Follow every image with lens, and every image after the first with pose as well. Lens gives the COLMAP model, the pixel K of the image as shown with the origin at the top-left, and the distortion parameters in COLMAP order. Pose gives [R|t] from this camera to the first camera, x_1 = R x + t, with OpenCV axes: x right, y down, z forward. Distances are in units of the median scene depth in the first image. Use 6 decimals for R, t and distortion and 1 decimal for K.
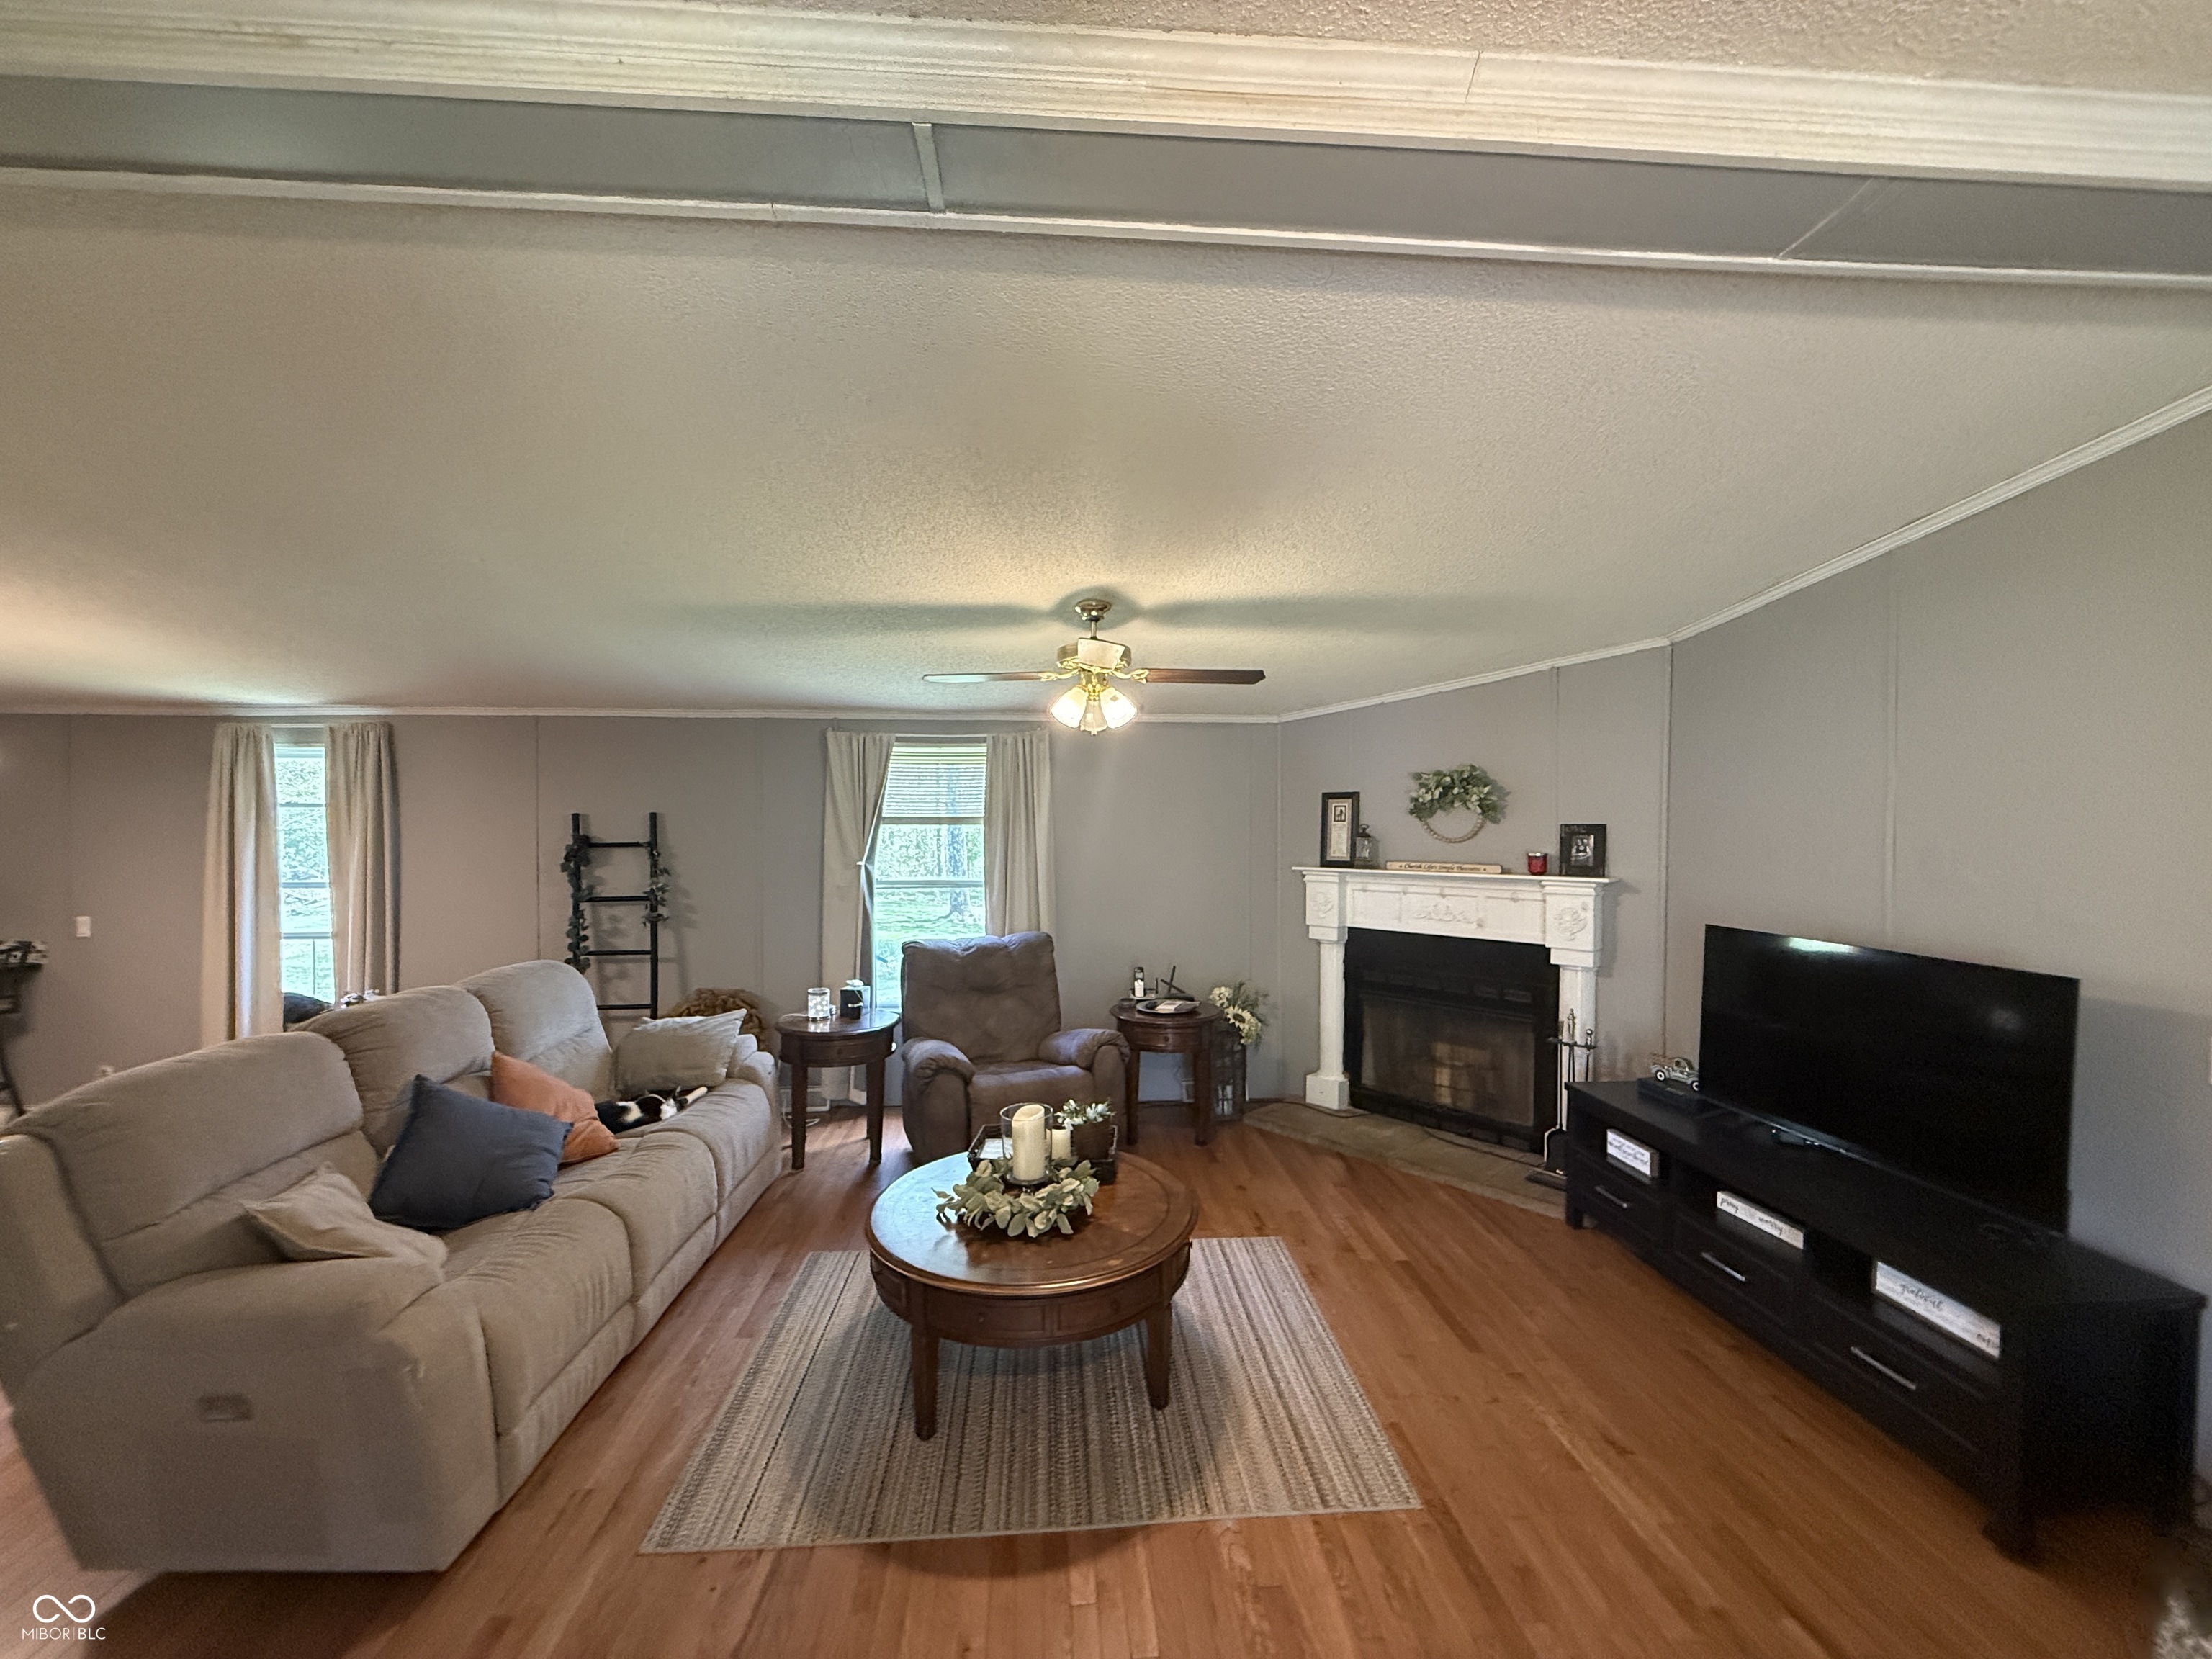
lens RADIAL K [[881.6, 0, 1099.1], [0, 881.6, 837.6], [0, 0, 1]] dist [-0.000830, 0.000478]
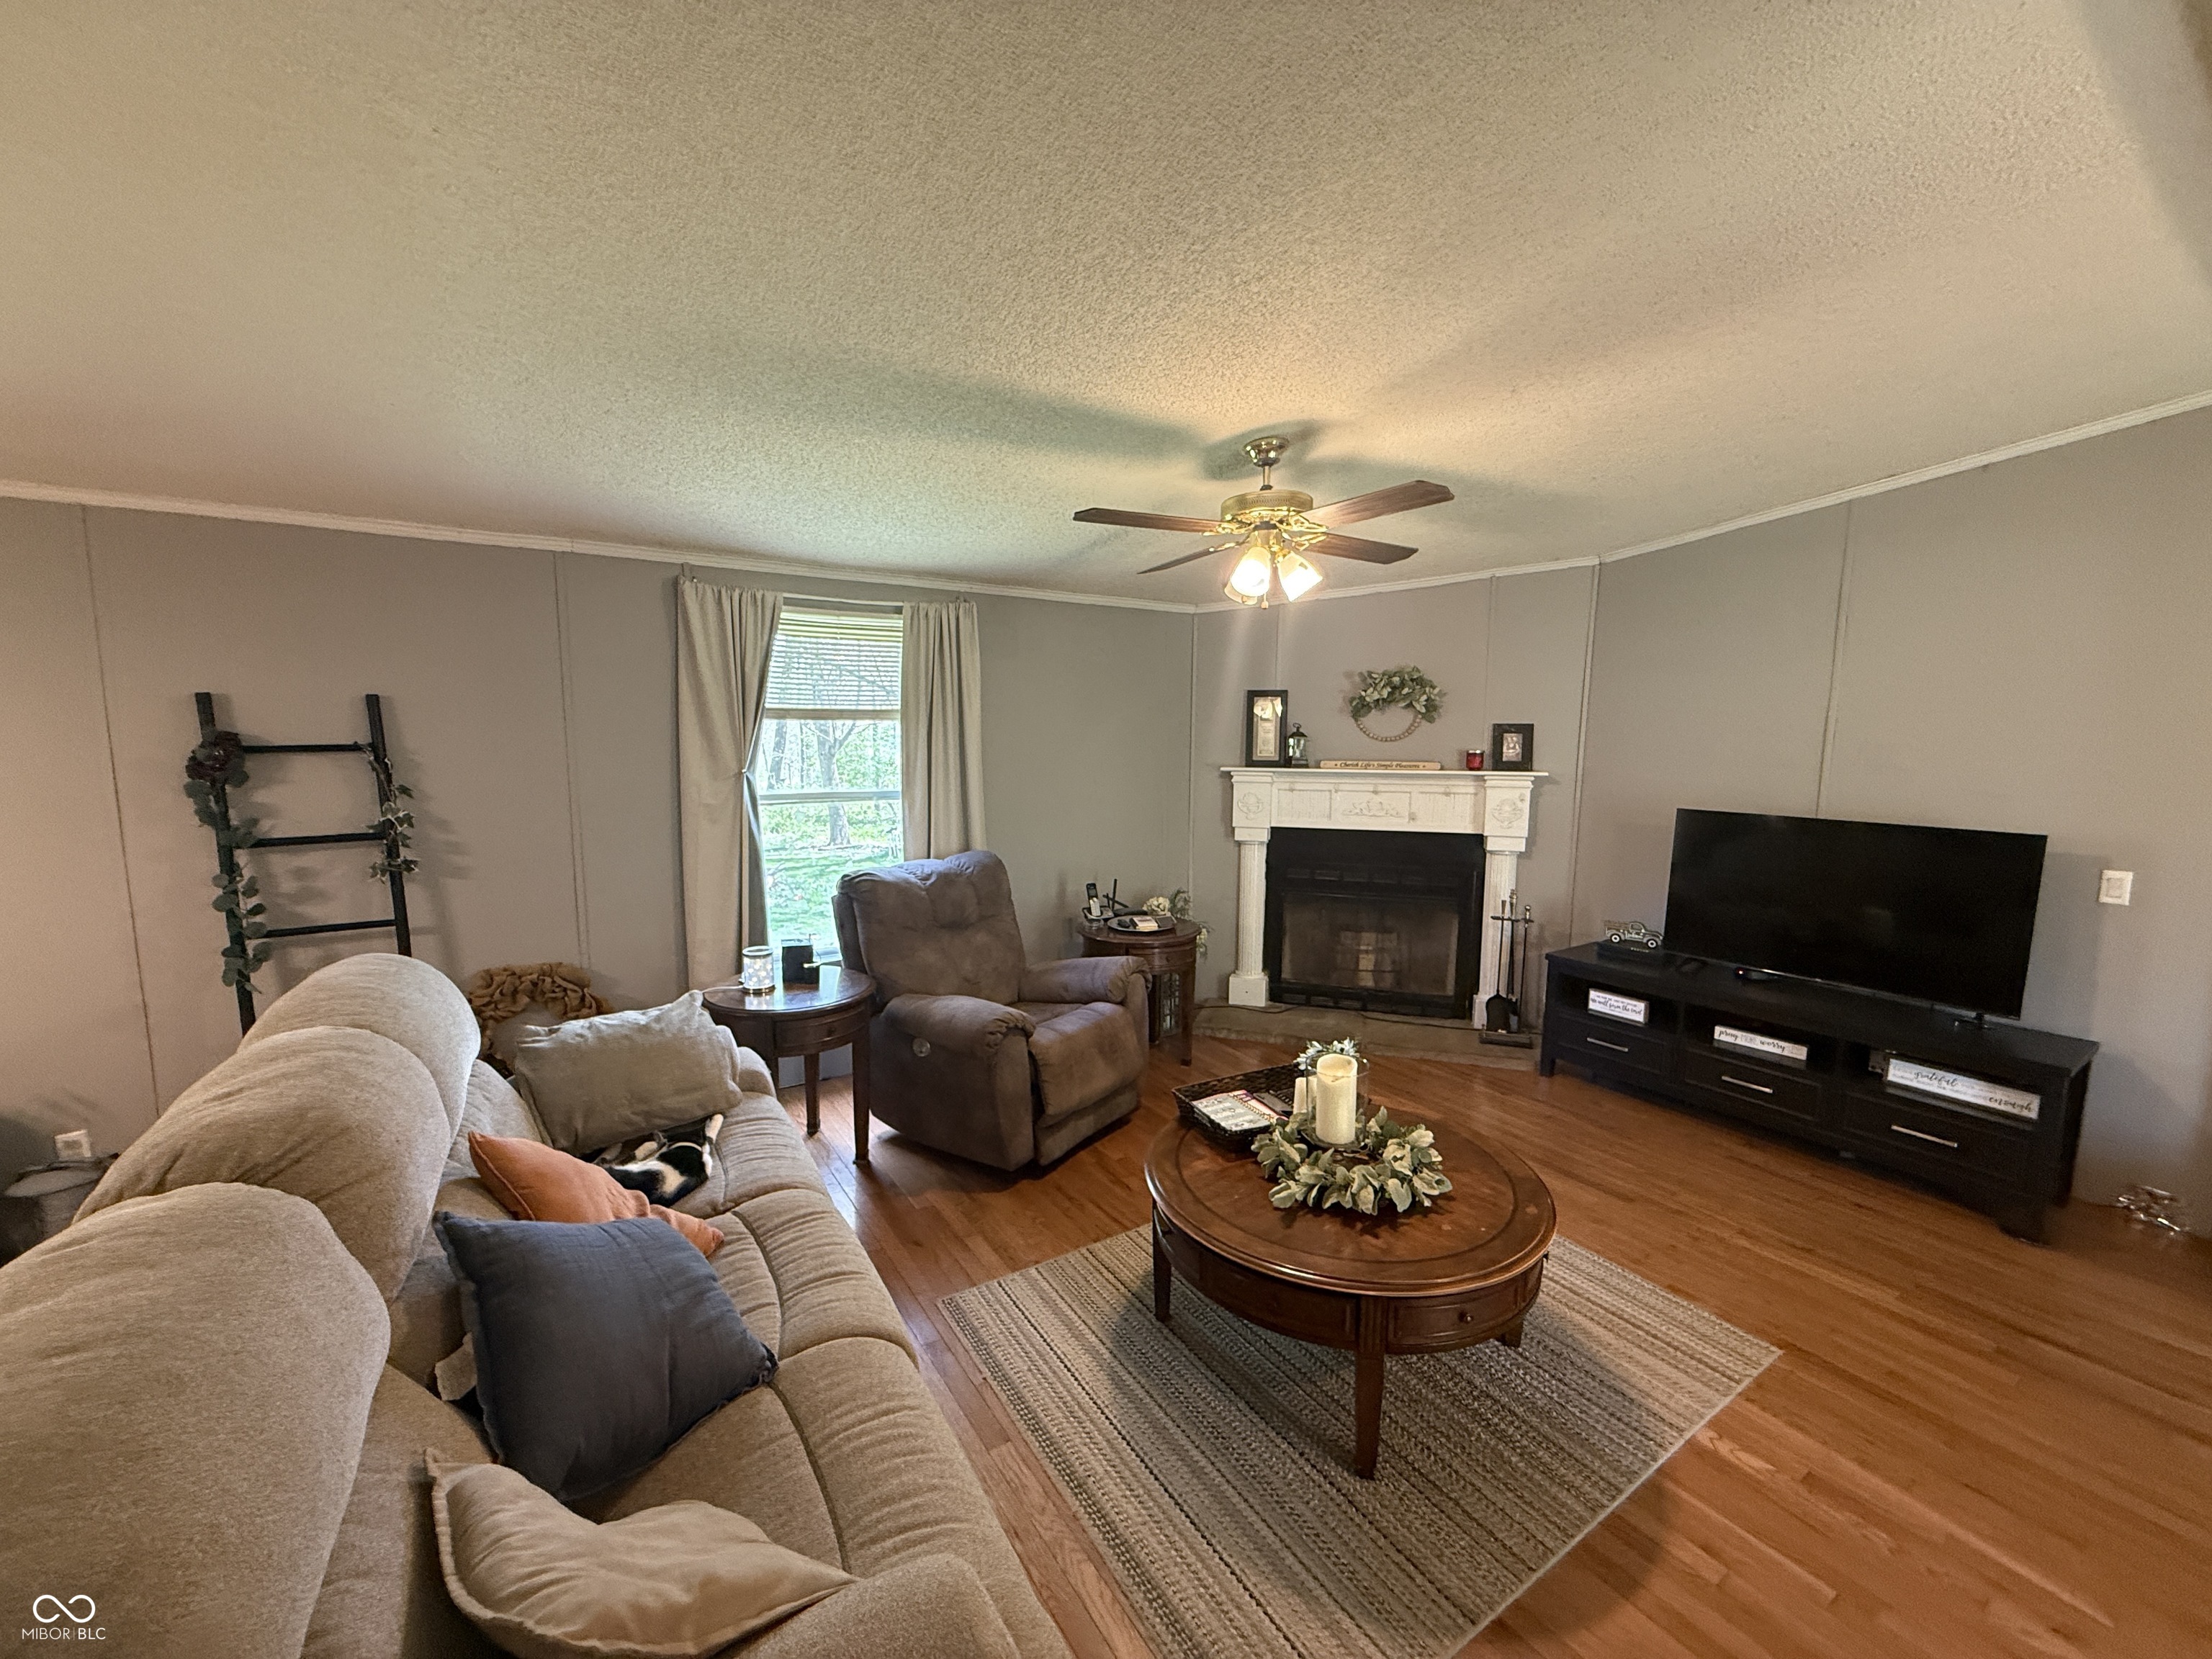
lens RADIAL K [[881.6, 0, 1101.6], [0, 881.6, 835.7], [0, 0, 1]] dist [-0.000830, 0.000478]
pose [[0.874765, -0.053173, 0.481622, -0.379669], [0.001970, 0.994343, 0.106202, 0.004930], [-0.484544, -0.091954, 0.869920, 0.231296]]
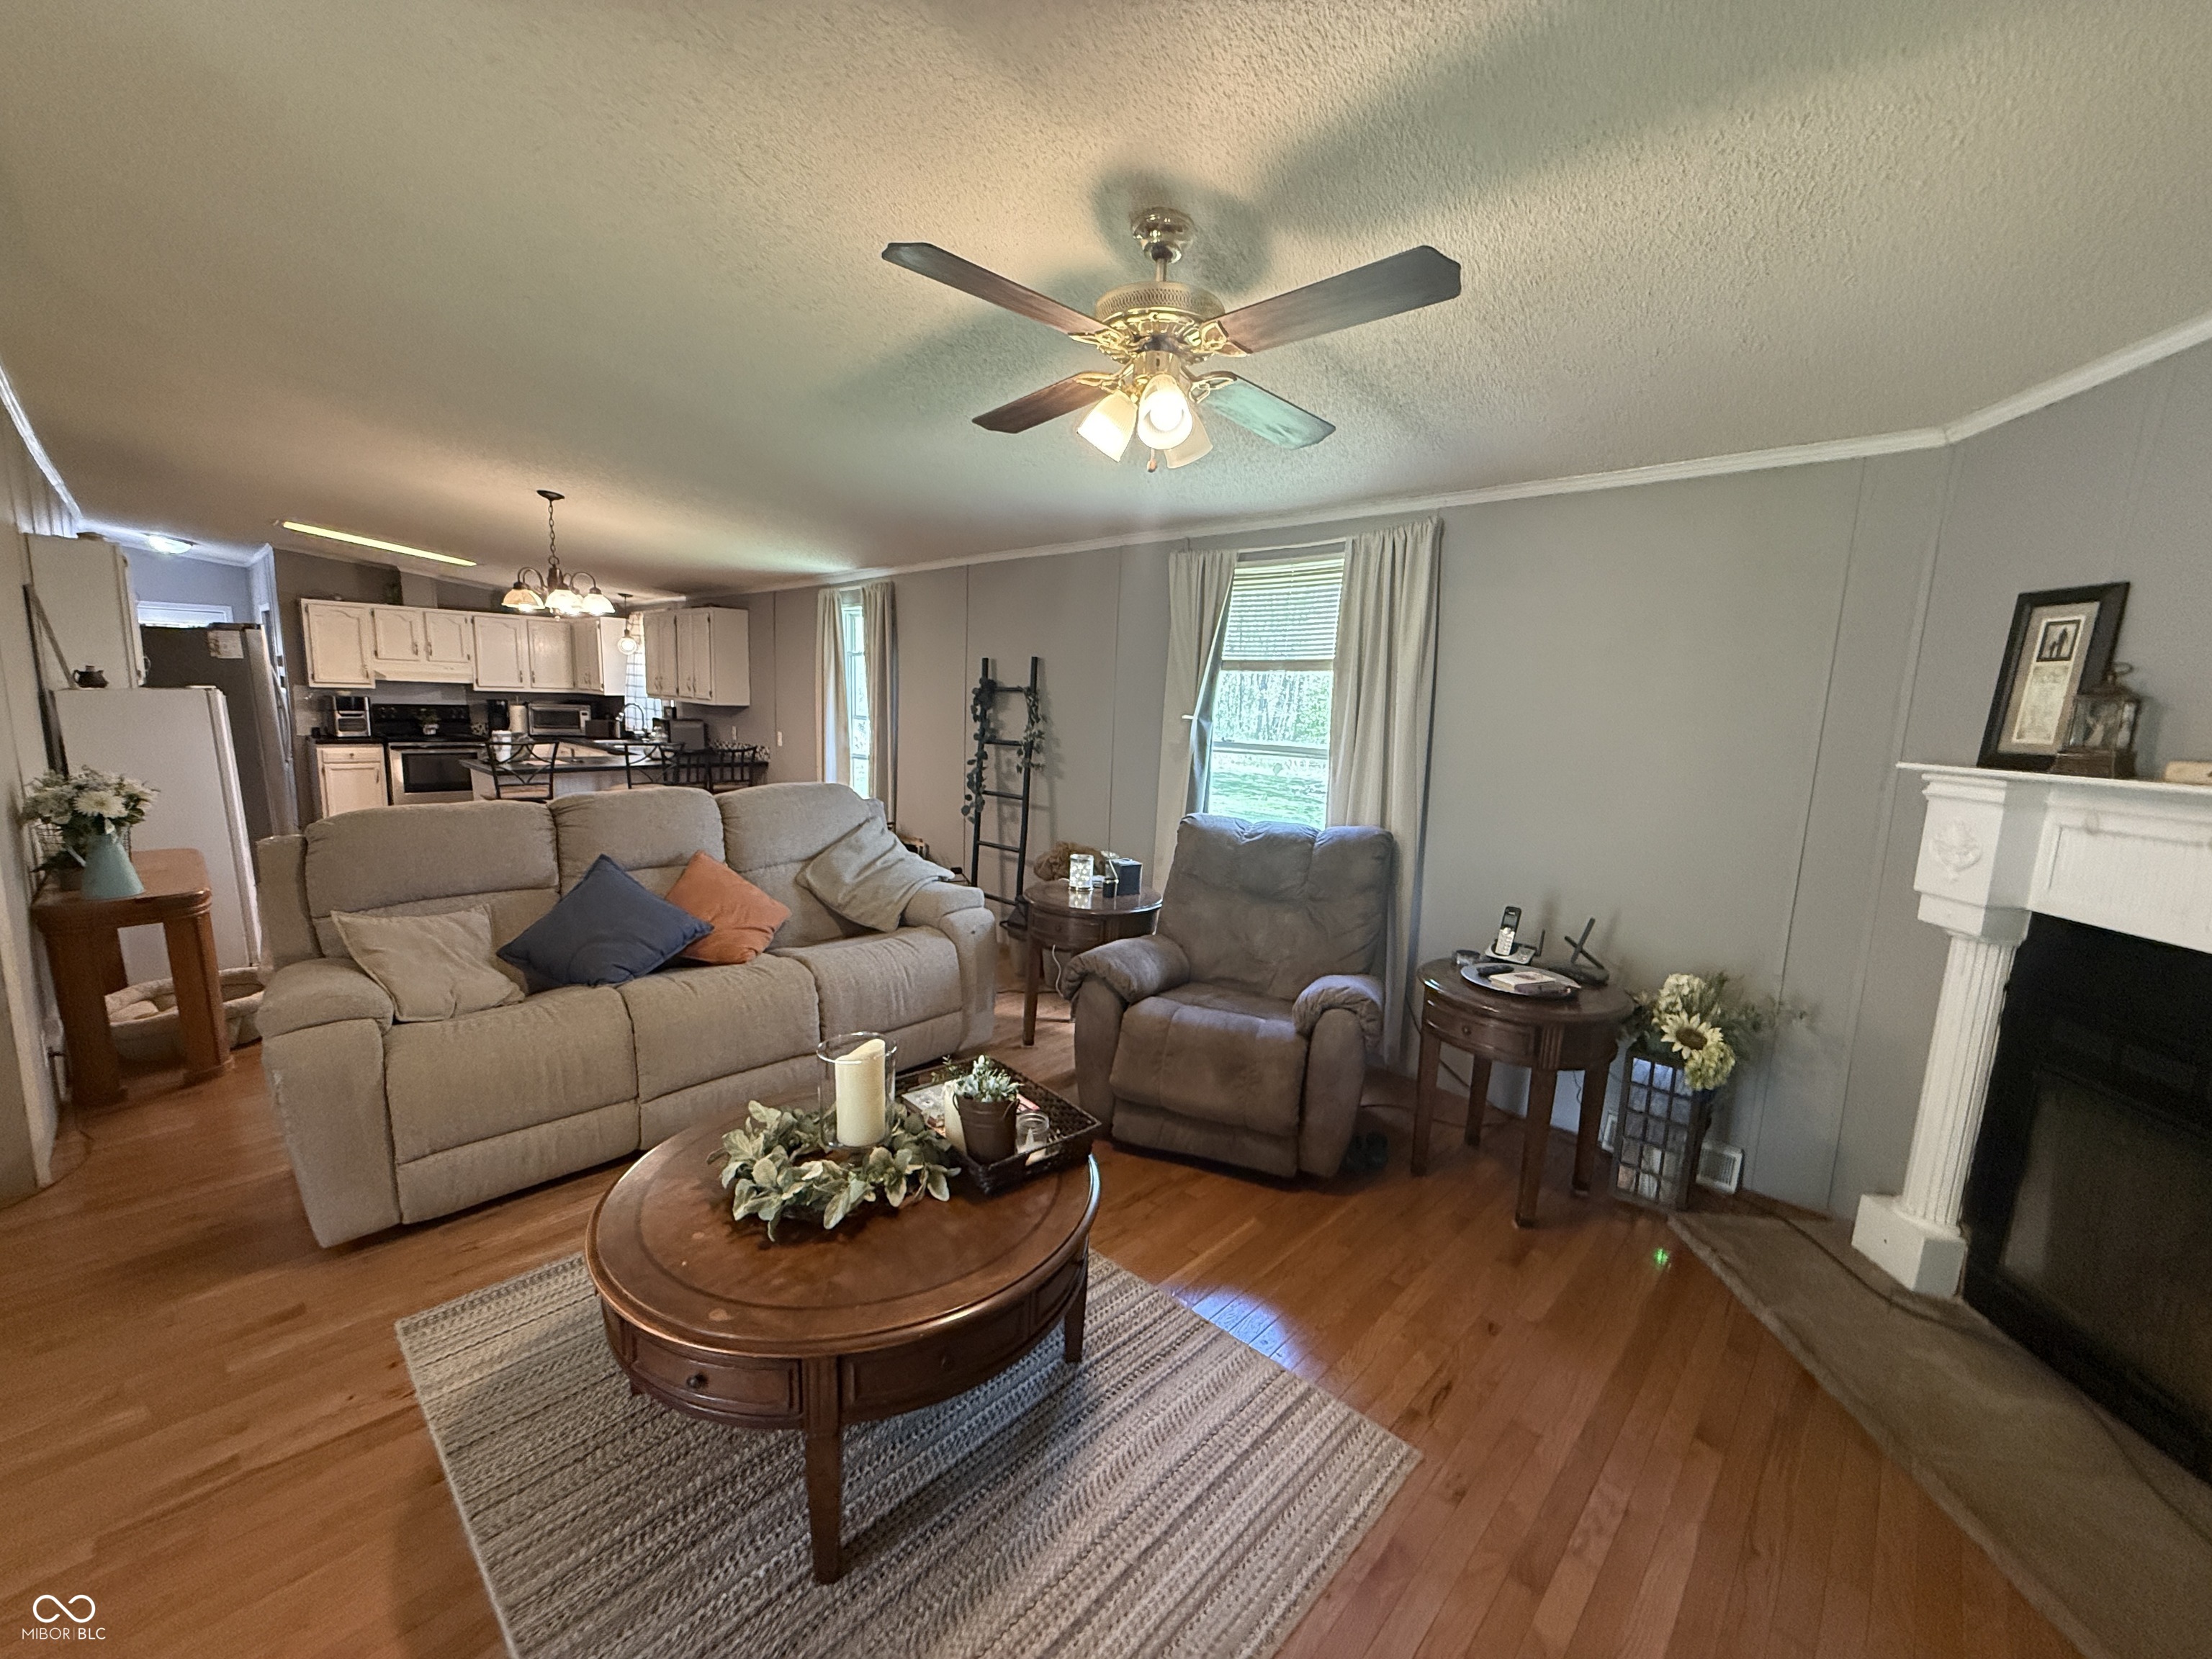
lens RADIAL K [[881.6, 0, 1098.1], [0, 881.6, 834.1], [0, 0, 1]] dist [-0.000830, 0.000478]
pose [[0.673090, 0.135010, -0.727133, 0.293144], [-0.045476, 0.988891, 0.141515, 0.025364], [0.738161, -0.062185, 0.671753, 0.395851]]
